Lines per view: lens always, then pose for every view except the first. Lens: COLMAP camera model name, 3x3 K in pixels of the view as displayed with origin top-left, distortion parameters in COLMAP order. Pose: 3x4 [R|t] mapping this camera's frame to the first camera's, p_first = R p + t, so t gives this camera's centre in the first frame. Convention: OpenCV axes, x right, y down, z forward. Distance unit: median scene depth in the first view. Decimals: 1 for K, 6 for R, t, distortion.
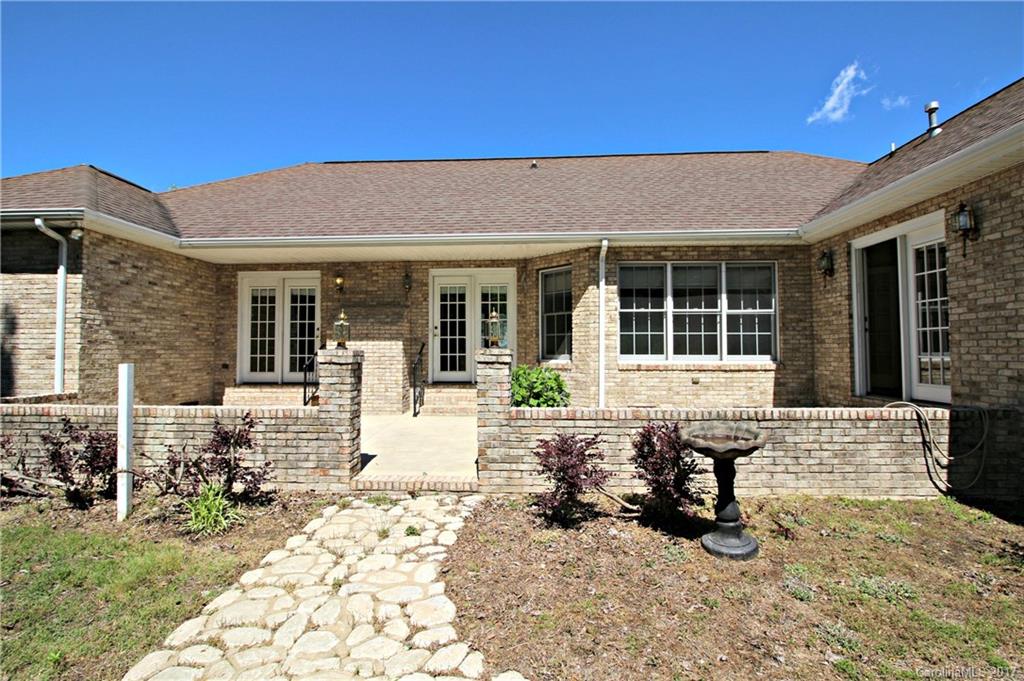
lens RADIAL K [[480.7, 0, 510.4], [0, 480.7, 332.2], [0, 0, 1]] dist [-0.000189, -0.014310]
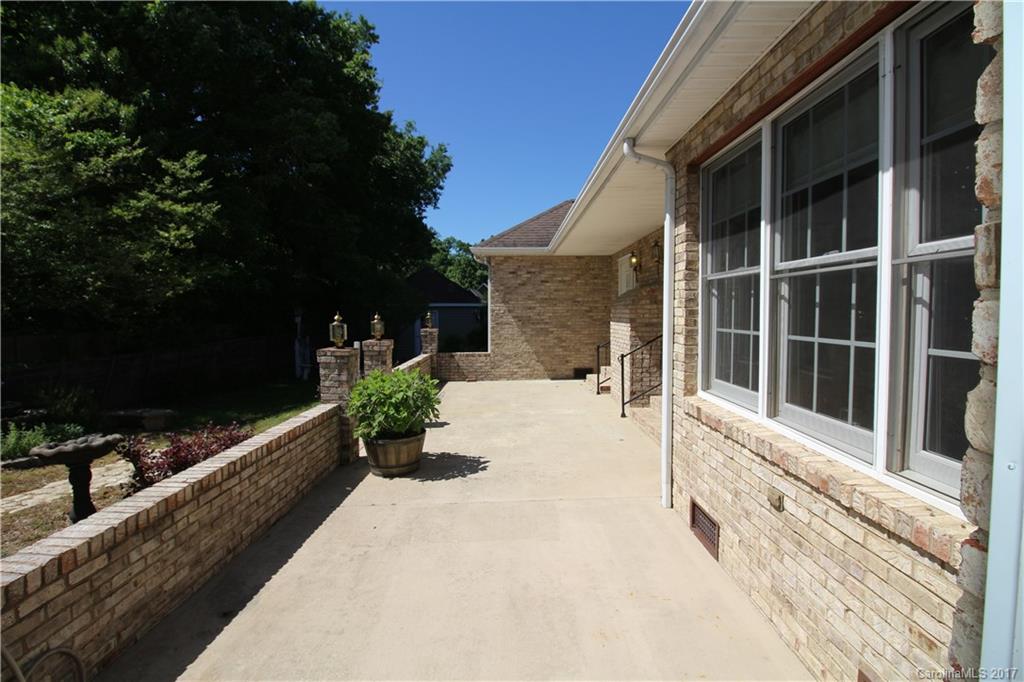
lens RADIAL K [[480.7, 0, 510.4], [0, 480.7, 332.7], [0, 0, 1]] dist [-0.000189, -0.014310]
pose [[0.040803, 0.049386, -0.997946, 0.677738], [0.041956, 0.997812, 0.051095, -0.026930], [0.998286, -0.043955, 0.038642, 0.826905]]
